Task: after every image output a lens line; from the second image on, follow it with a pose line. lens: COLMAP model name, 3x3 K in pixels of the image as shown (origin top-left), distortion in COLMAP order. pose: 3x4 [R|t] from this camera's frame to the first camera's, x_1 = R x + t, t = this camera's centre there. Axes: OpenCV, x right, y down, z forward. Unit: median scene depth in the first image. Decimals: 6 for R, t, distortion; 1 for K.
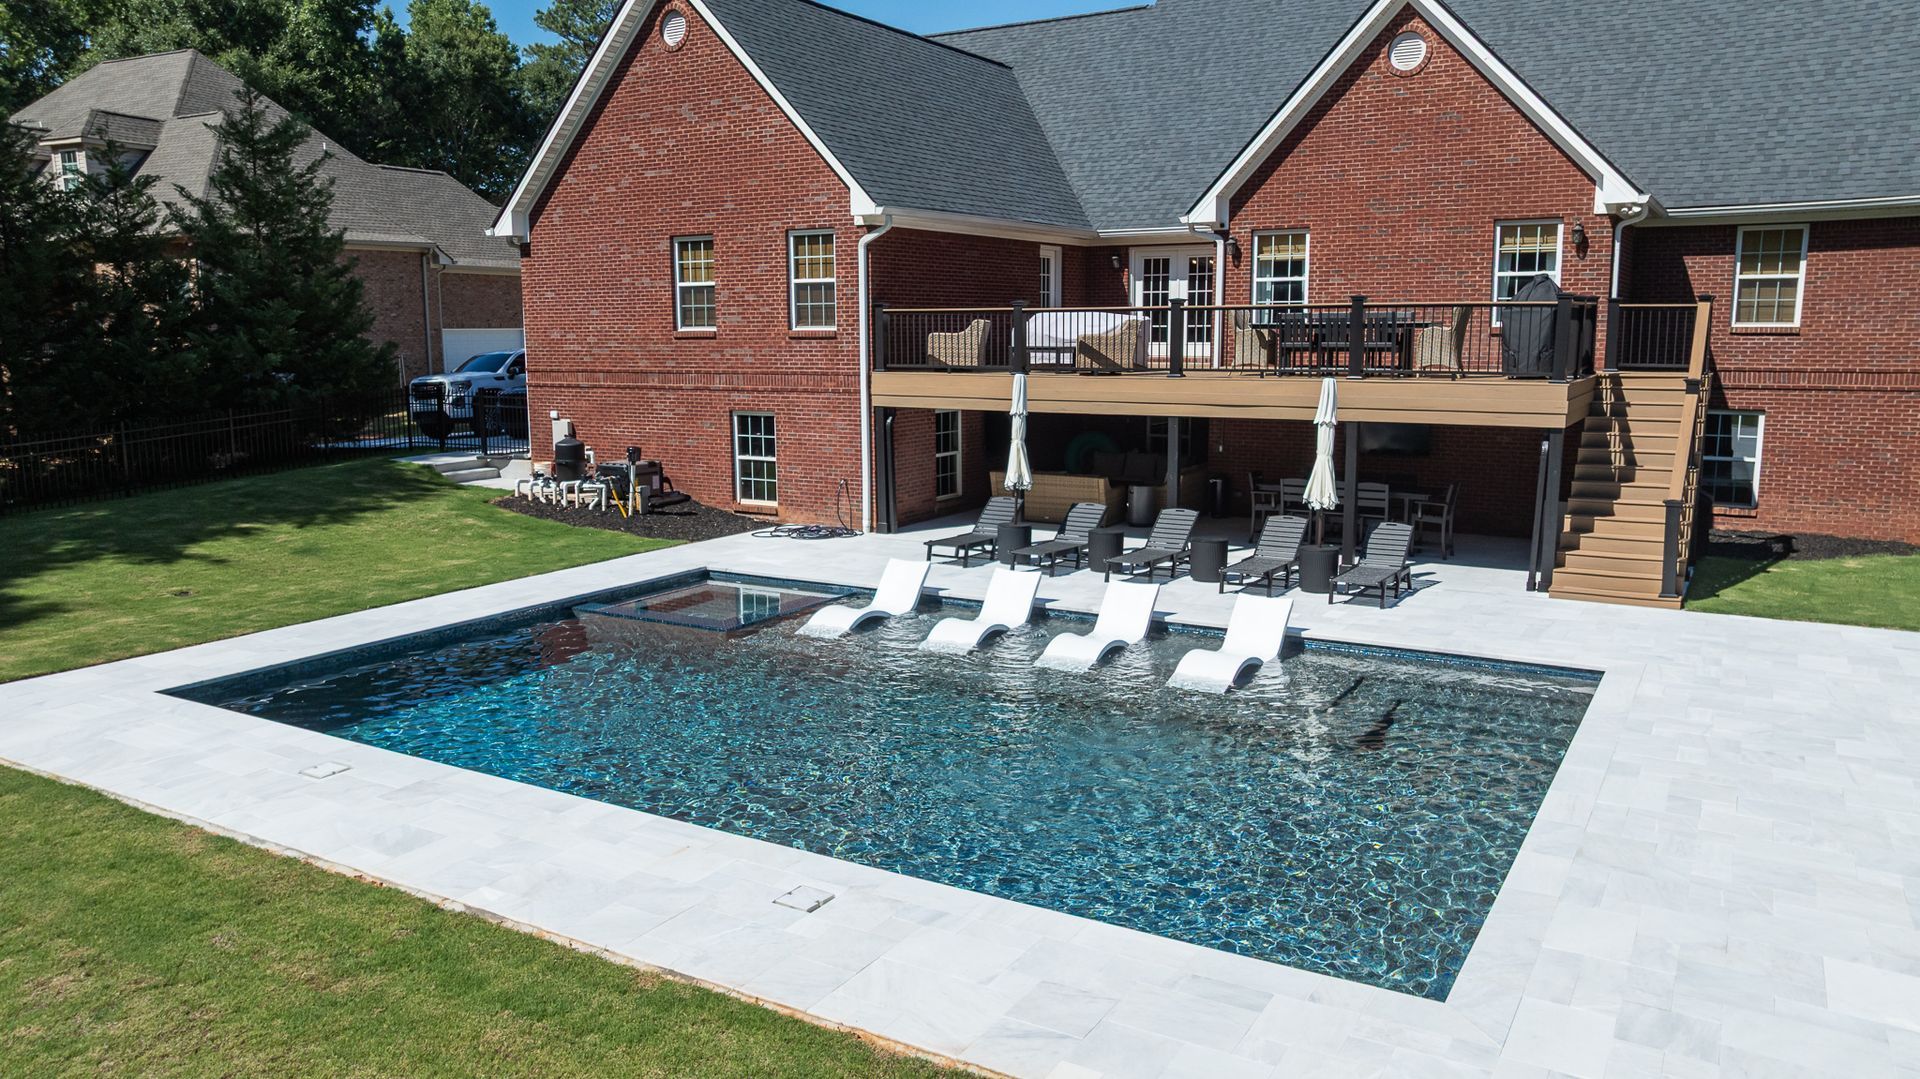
lens RADIAL K [[1354.2, 0, 961.2], [0, 1354.2, 542.9], [0, 0, 1]] dist [-0.025340, 0.011380]
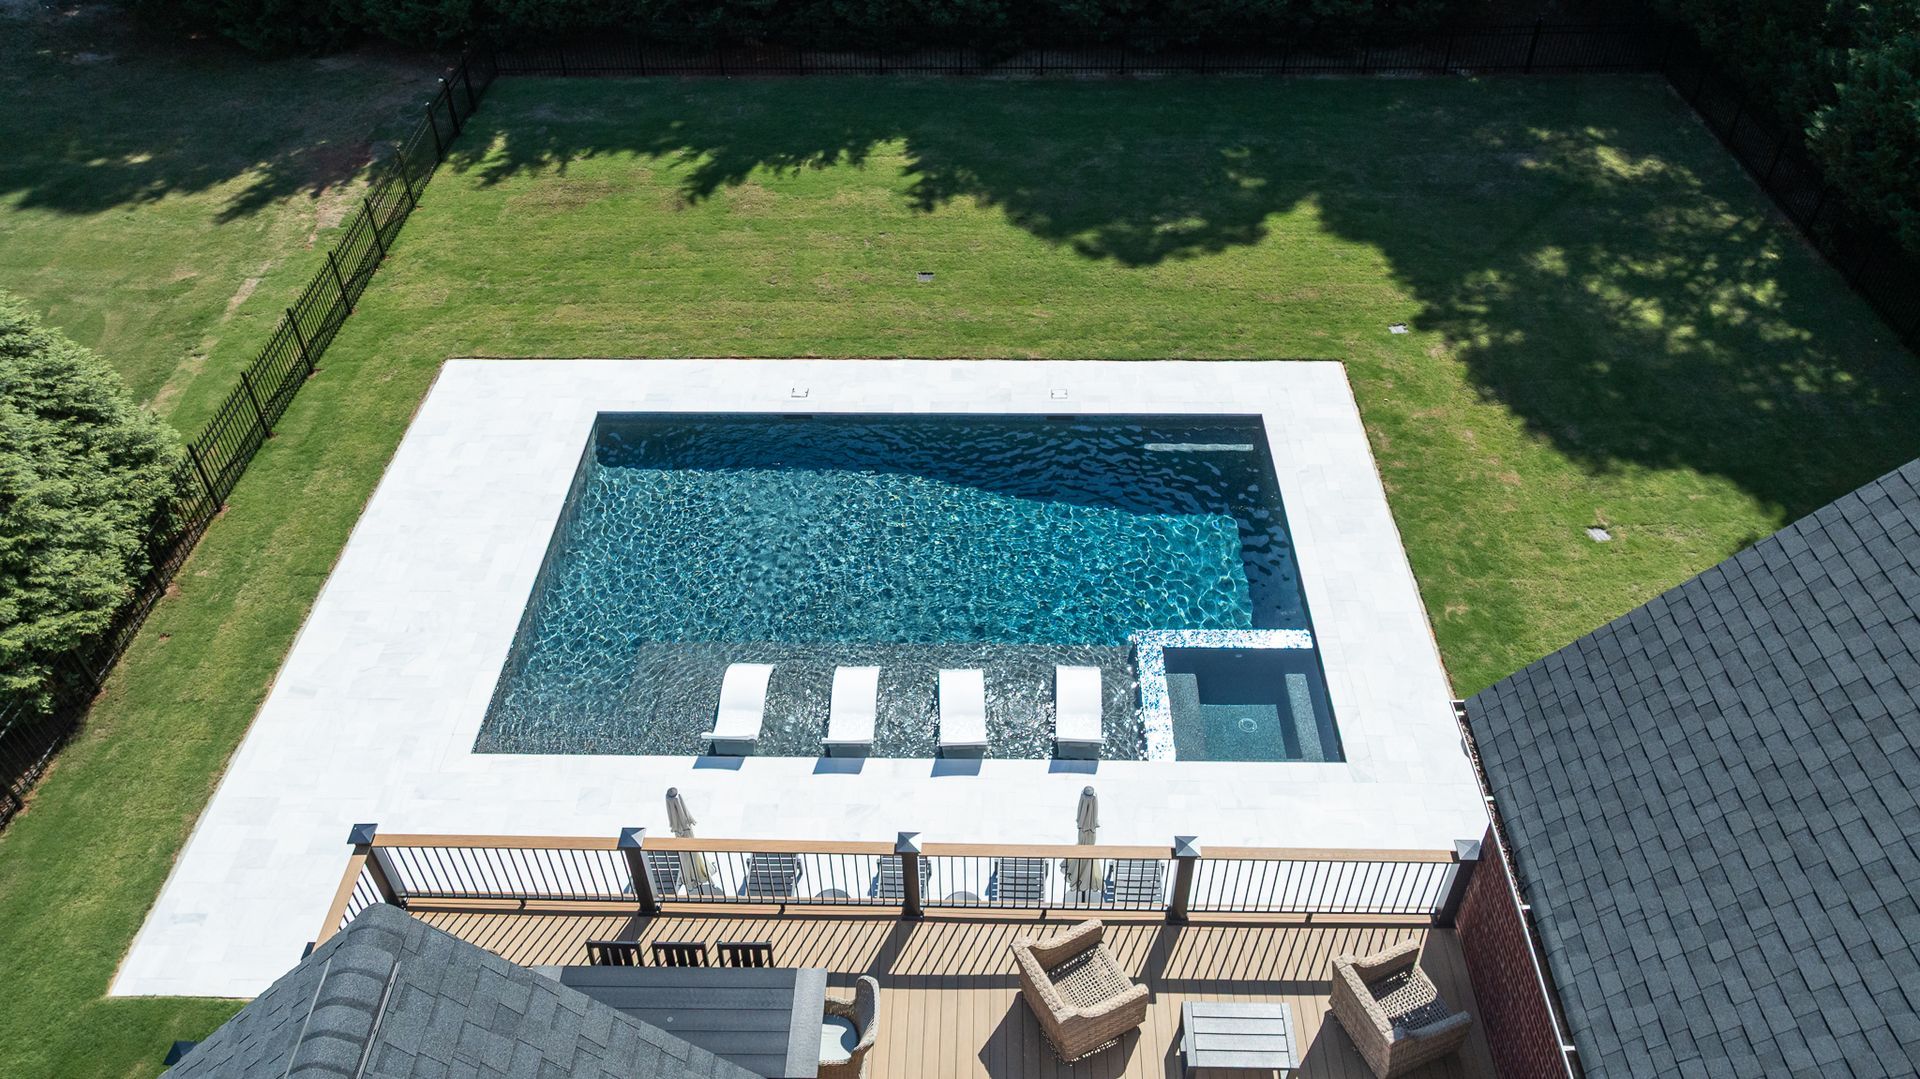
lens RADIAL K [[1375.9, 0, 960.9], [0, 1375.9, 538.0], [0, 0, 1]] dist [0.004100, -0.067013]
pose [[-0.869717, 0.335866, -0.361644, 0.278691], [-0.062288, 0.652187, 0.755495, -0.657227], [0.489605, 0.679592, -0.546298, 1.080126]]
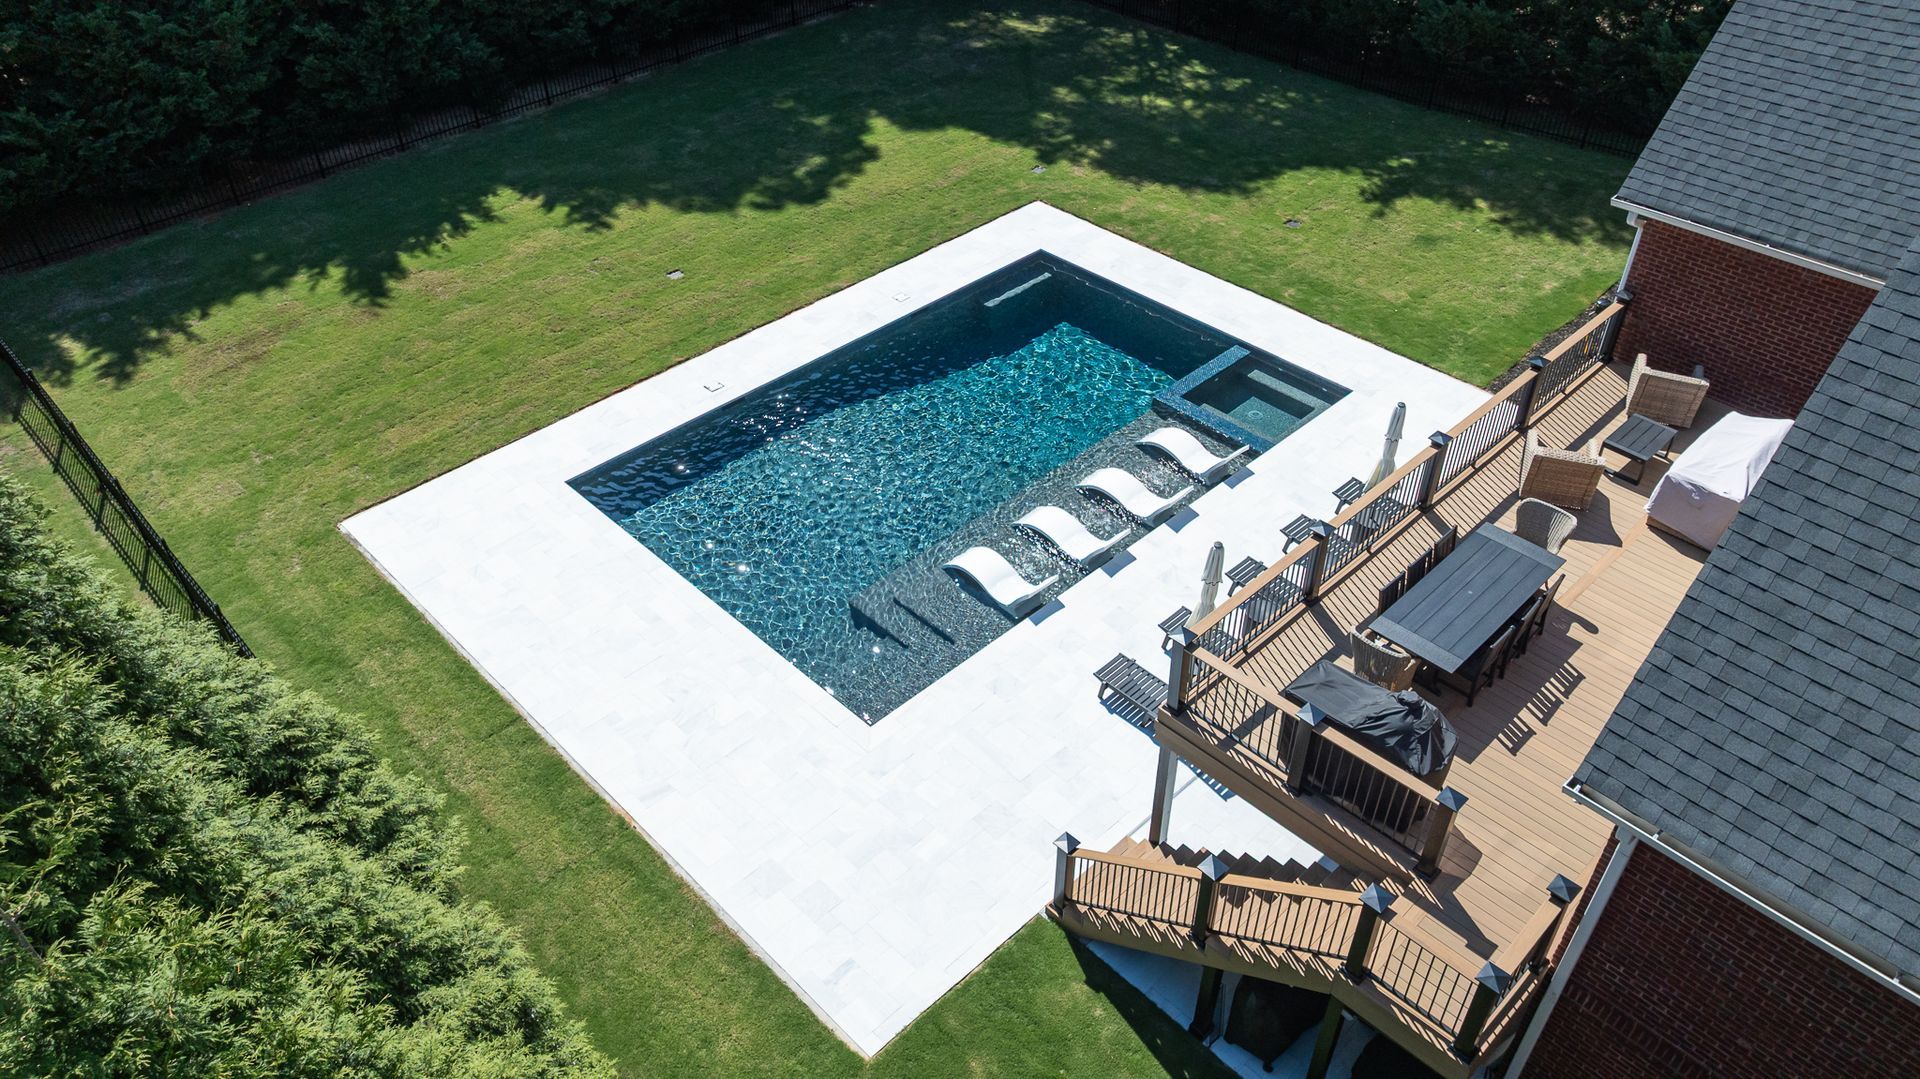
lens RADIAL K [[1354.2, 0, 961.2], [0, 1354.2, 542.9], [0, 0, 1]] dist [-0.025340, 0.011380]
pose [[-0.257531, 0.623145, -0.738490, 0.791812], [-0.141446, 0.731725, 0.666762, -0.570031], [0.955861, 0.276168, -0.100300, 0.685788]]
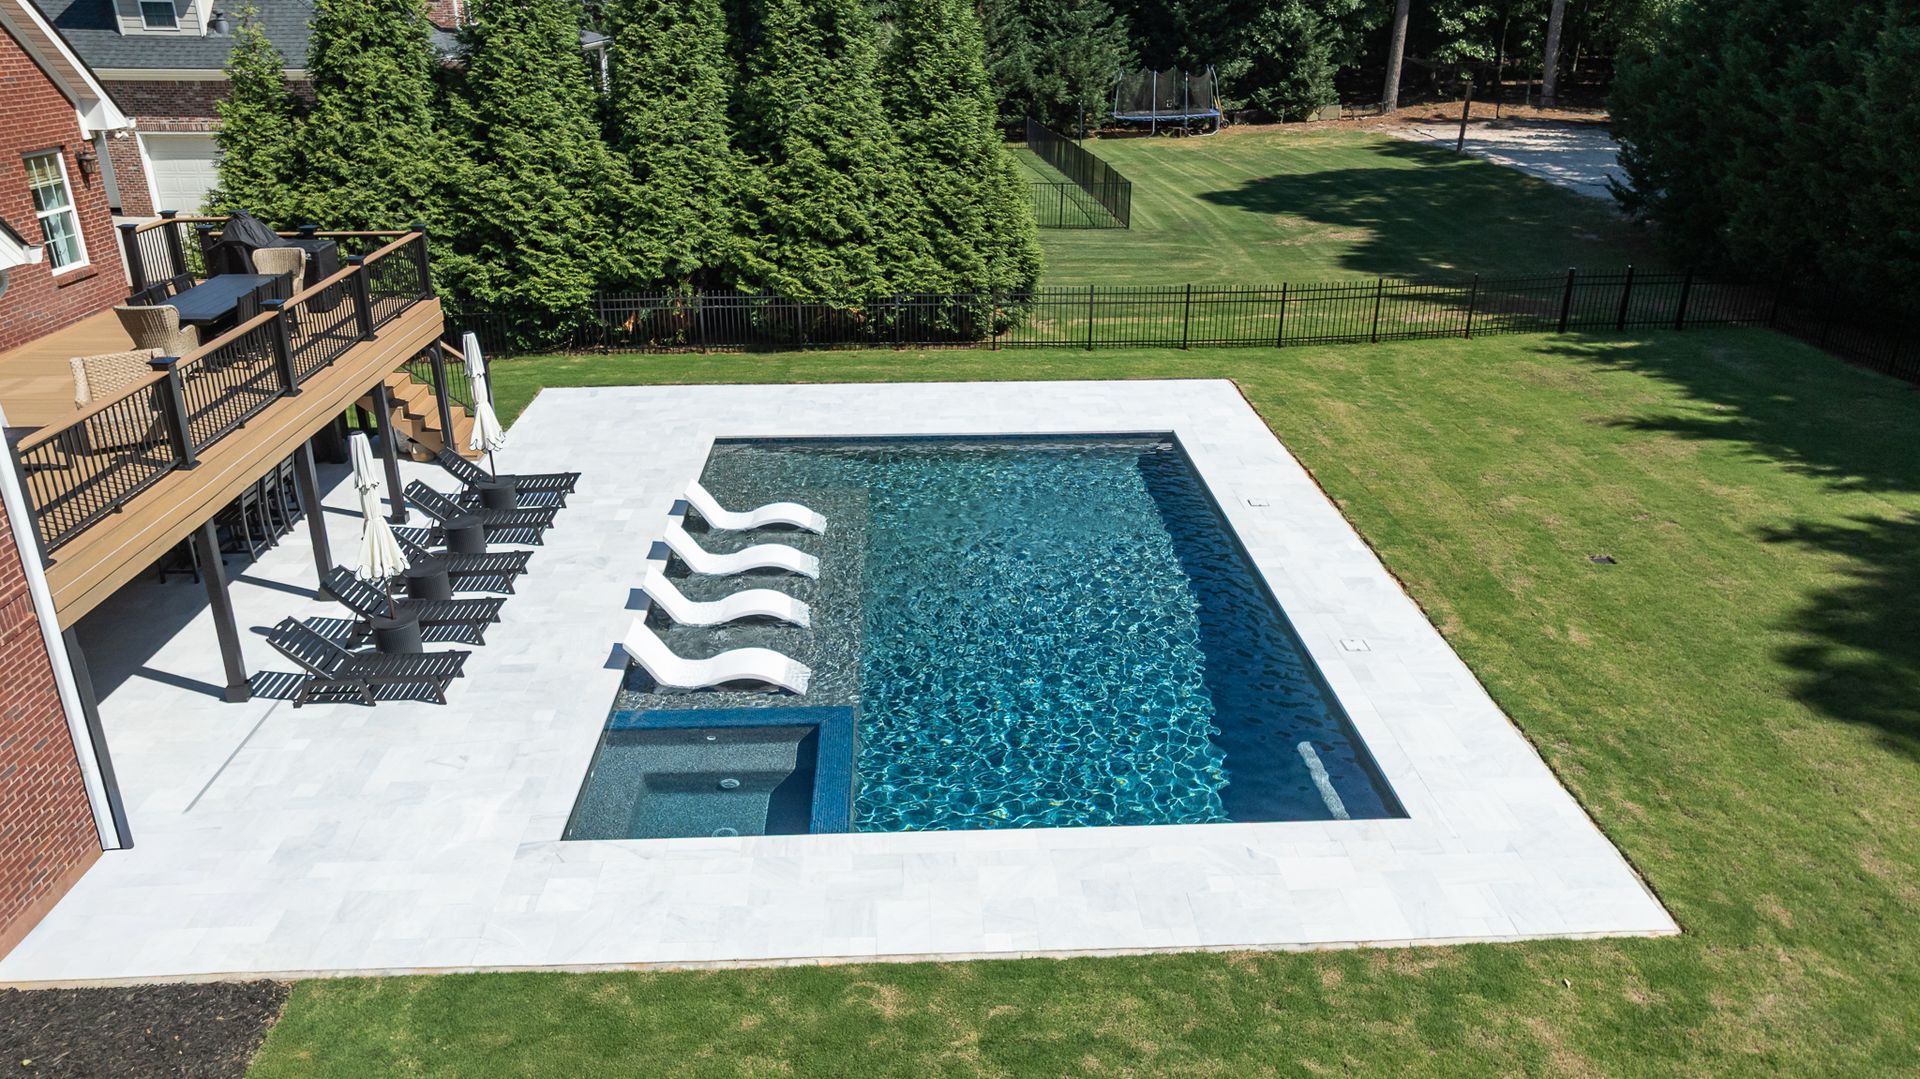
lens RADIAL K [[1367.3, 0, 965.3], [0, 1367.3, 544.1], [0, 0, 1]] dist [-0.023713, 0.003989]
pose [[-0.553491, -0.317853, 0.769817, -0.623397], [0.131226, 0.879482, 0.457483, -0.312860], [-0.822452, 0.354233, -0.445075, 0.908781]]
